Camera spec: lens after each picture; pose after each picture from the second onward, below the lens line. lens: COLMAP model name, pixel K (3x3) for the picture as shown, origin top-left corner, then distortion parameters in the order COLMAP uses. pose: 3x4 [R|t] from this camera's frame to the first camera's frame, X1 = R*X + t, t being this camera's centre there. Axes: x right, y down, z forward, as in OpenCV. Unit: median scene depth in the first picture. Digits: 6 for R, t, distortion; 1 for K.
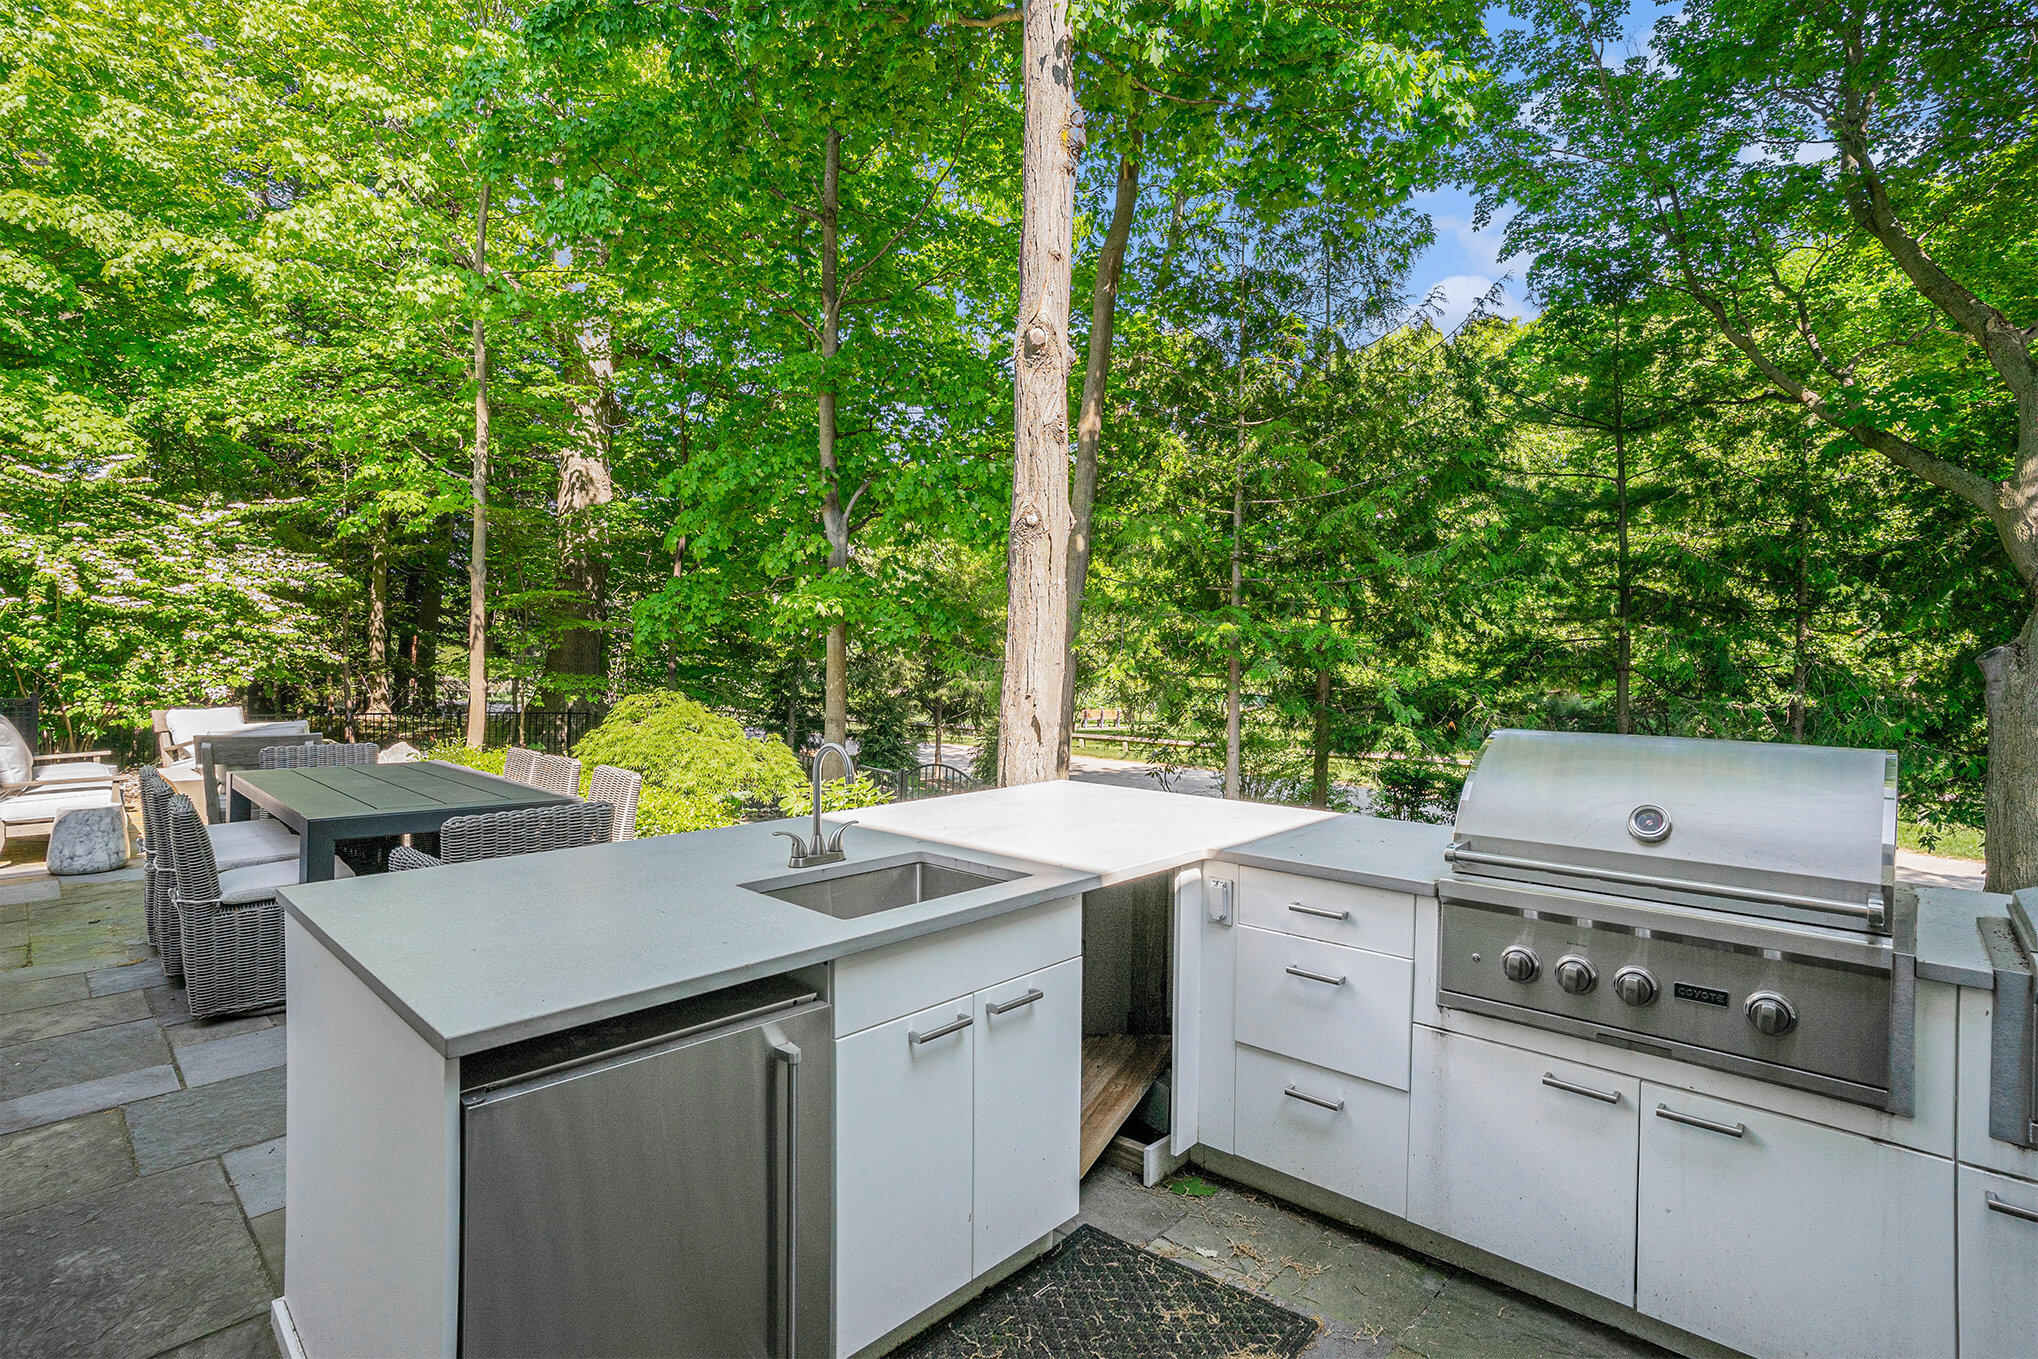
lens RADIAL K [[984.4, 0, 1023.1], [0, 984.4, 675.9], [0, 0, 1]] dist [-0.010044, 0.008860]
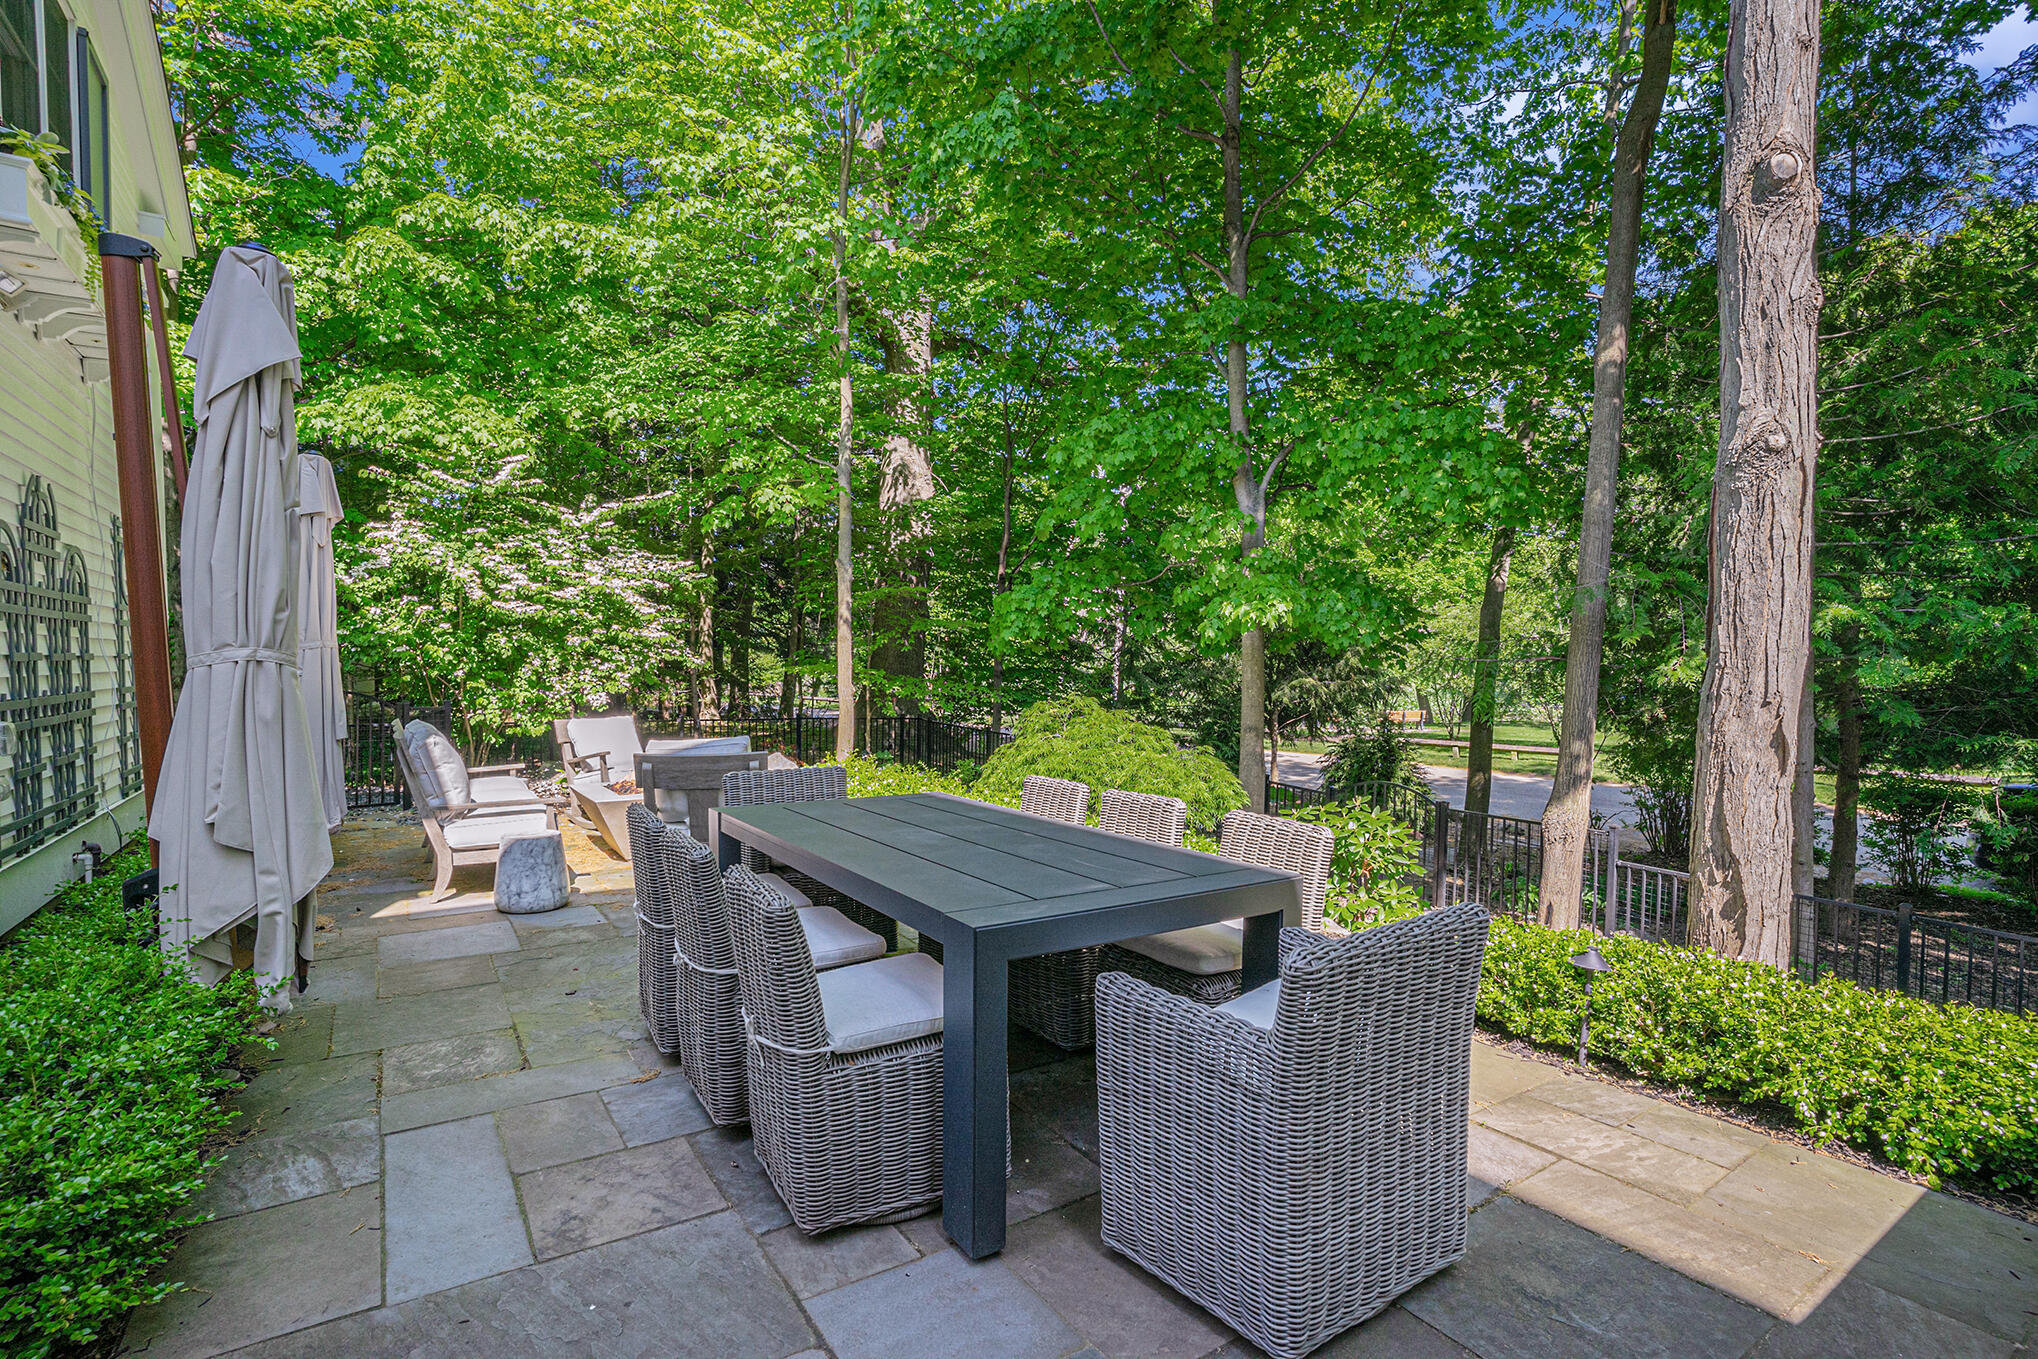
lens RADIAL K [[984.4, 0, 1023.4], [0, 984.4, 688.4], [0, 0, 1]] dist [-0.010044, 0.008860]
pose [[0.975797, -0.003152, -0.218658, -0.207038], [0.005835, 0.999915, 0.011625, -0.002984], [0.218603, -0.012619, 0.975732, 0.152568]]
